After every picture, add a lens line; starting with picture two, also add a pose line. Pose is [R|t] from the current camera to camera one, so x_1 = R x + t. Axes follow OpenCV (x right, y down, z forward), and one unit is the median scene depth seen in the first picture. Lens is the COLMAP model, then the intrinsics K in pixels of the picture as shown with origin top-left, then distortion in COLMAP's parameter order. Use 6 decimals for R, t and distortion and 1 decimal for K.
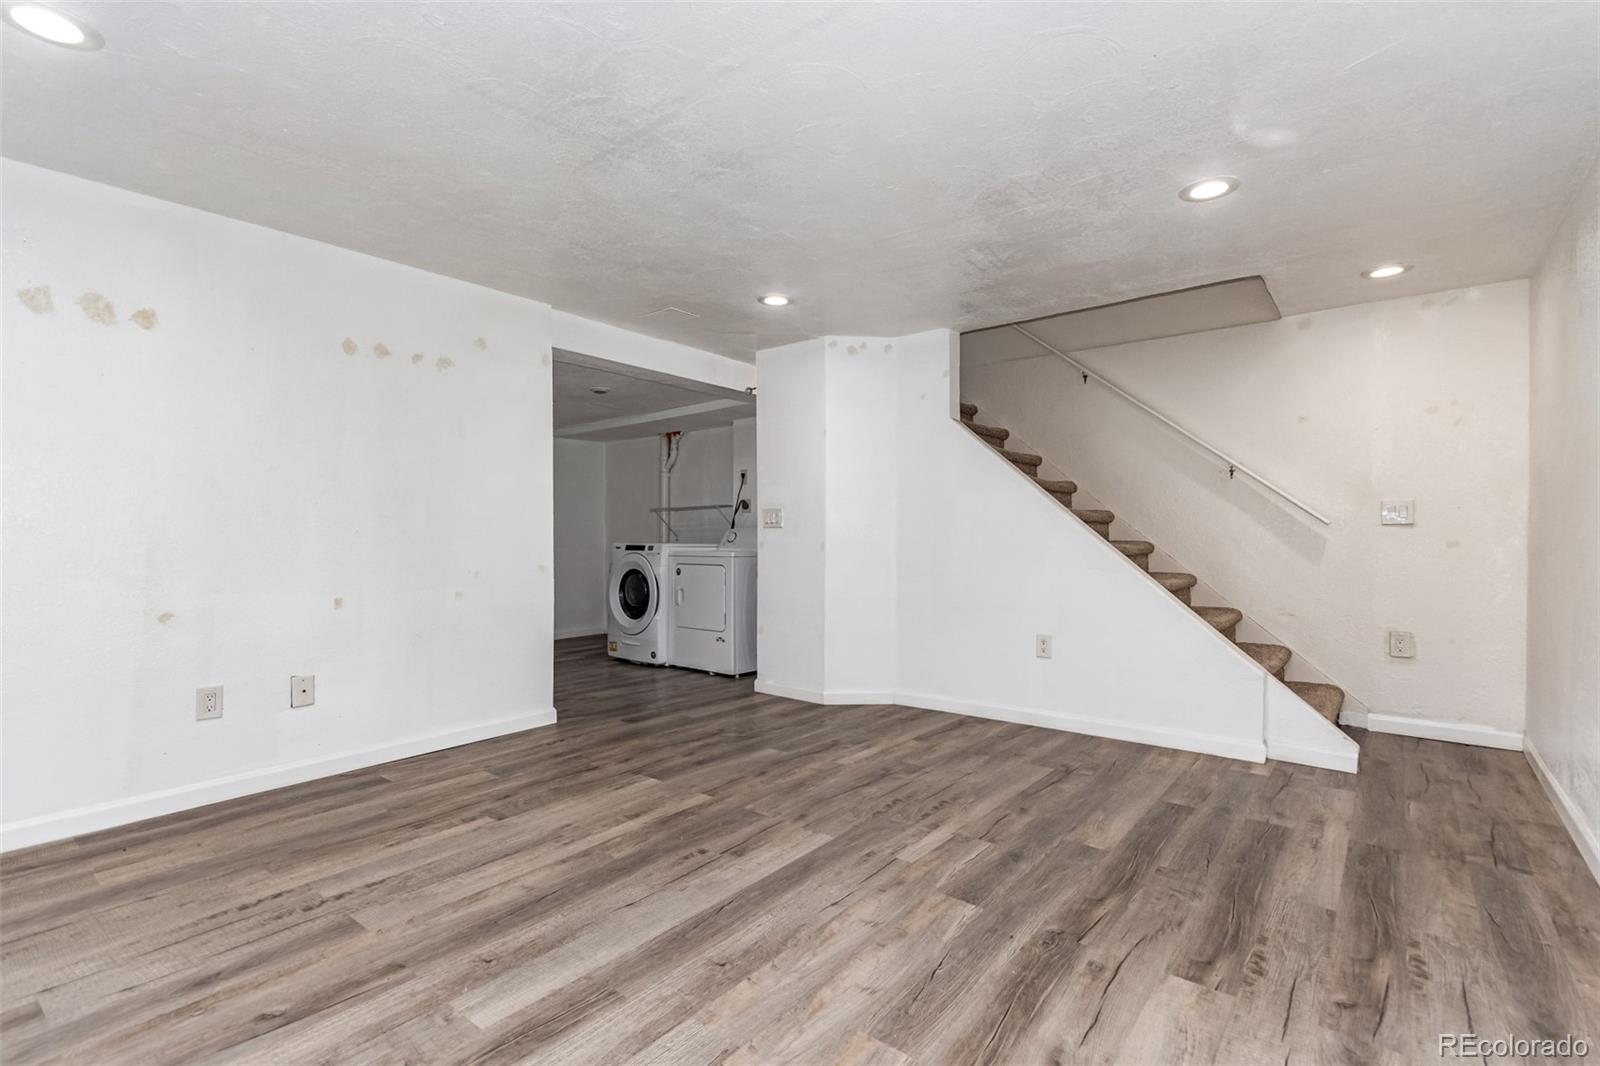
lens RADIAL K [[739.8, 0, 800.0], [0, 739.8, 533.0], [0, 0, 1]] dist [0.002519, 0.000751]
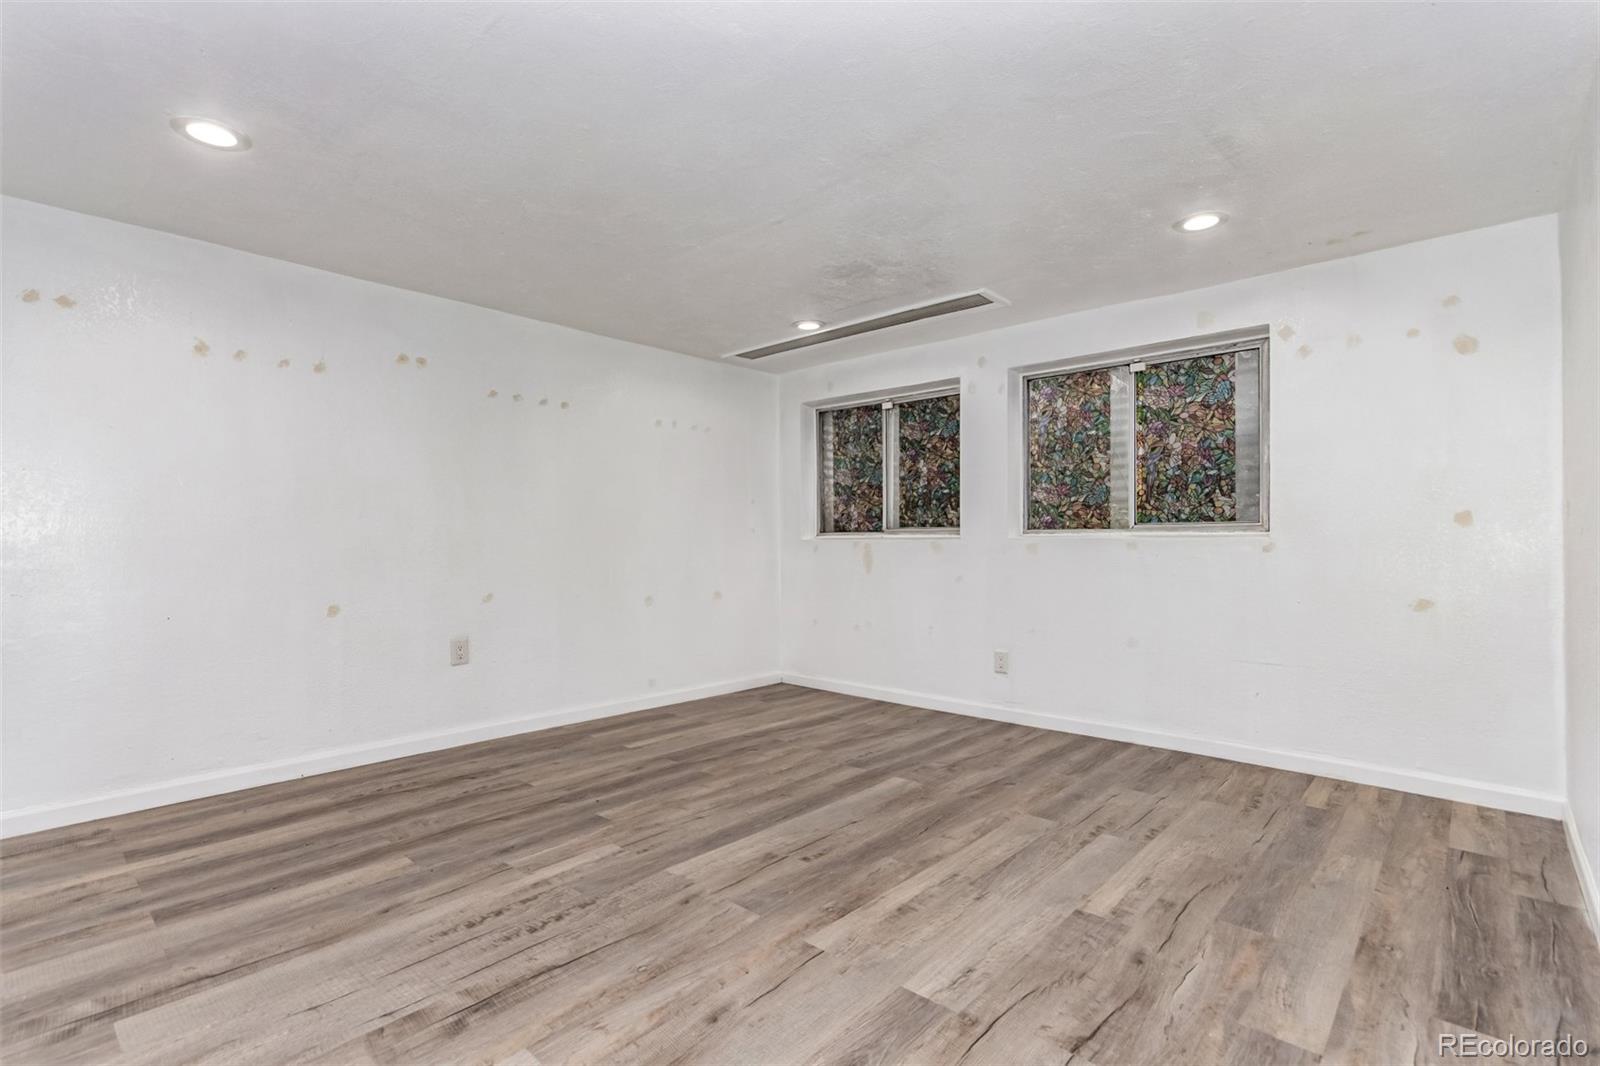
lens RADIAL K [[739.8, 0, 800.0], [0, 739.8, 533.0], [0, 0, 1]] dist [0.002519, 0.000751]
pose [[-0.998124, 0.003739, 0.061107, -0.183416], [0.002660, 0.999839, -0.017736, 0.009464], [-0.061163, -0.017541, -0.997974, 1.970047]]
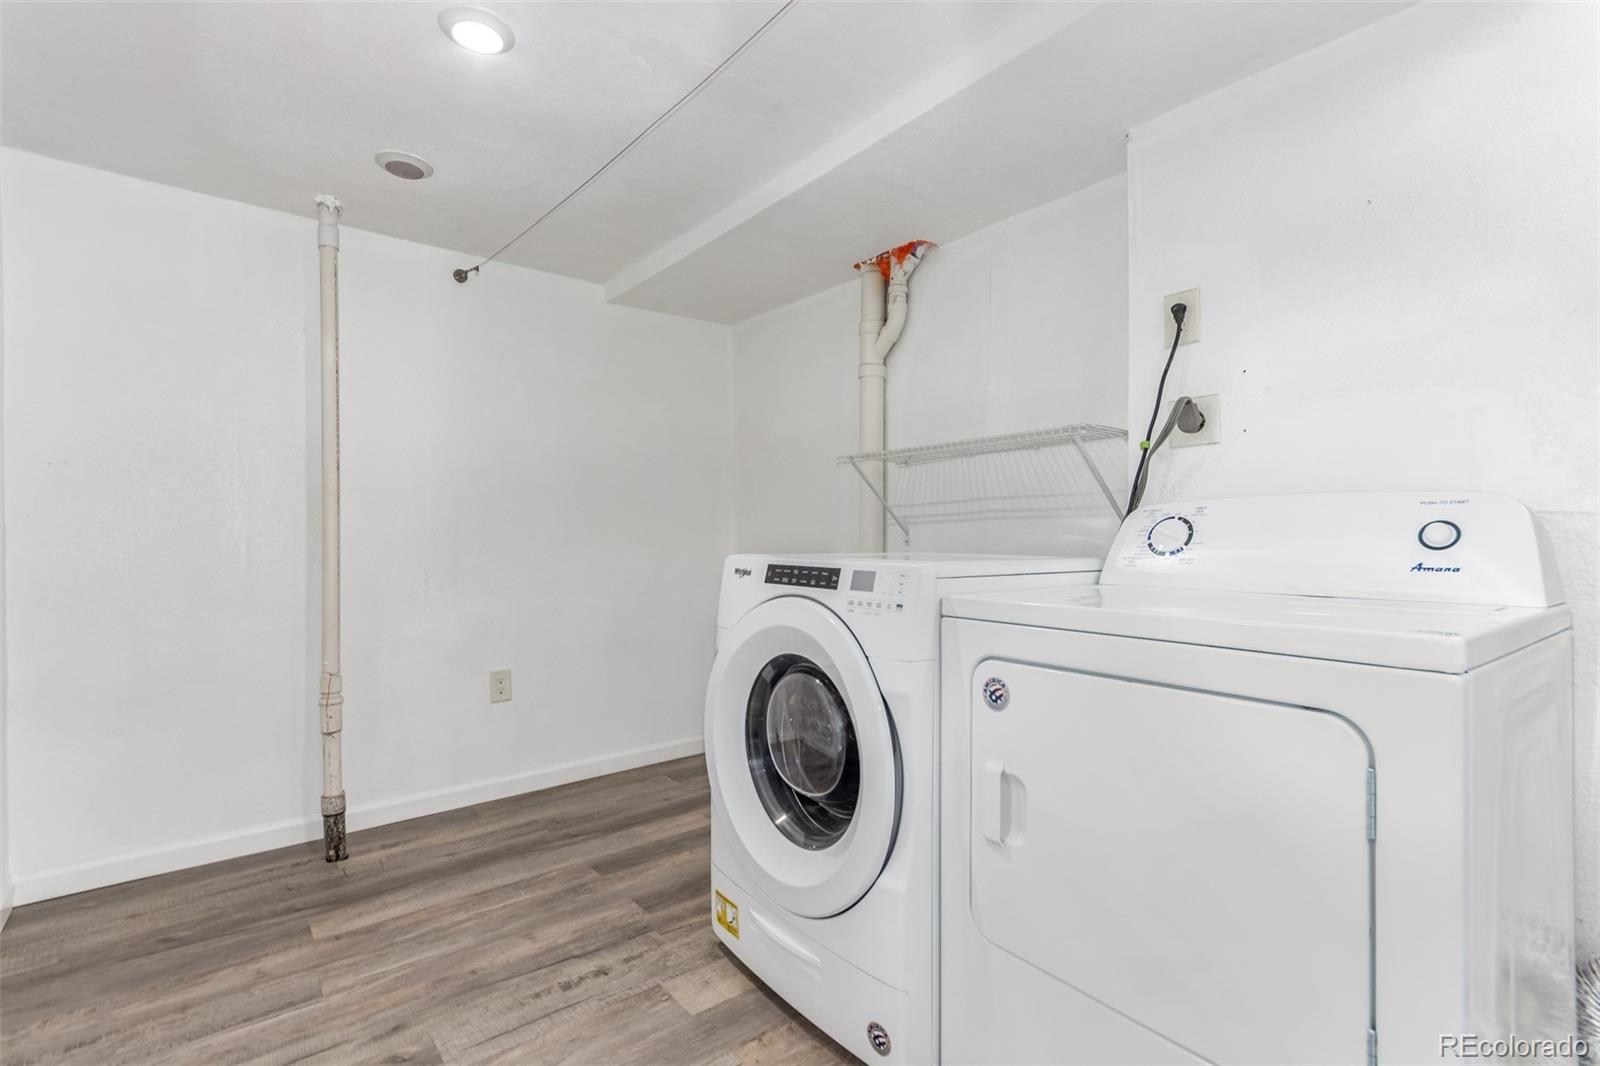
lens RADIAL K [[739.8, 0, 800.0], [0, 739.8, 533.0], [0, 0, 1]] dist [0.002519, 0.000751]
pose [[0.977602, 0.002280, -0.210452, -0.035145], [0.001261, 0.999860, 0.016693, 0.000097], [0.210460, -0.016584, 0.977462, 0.155362]]
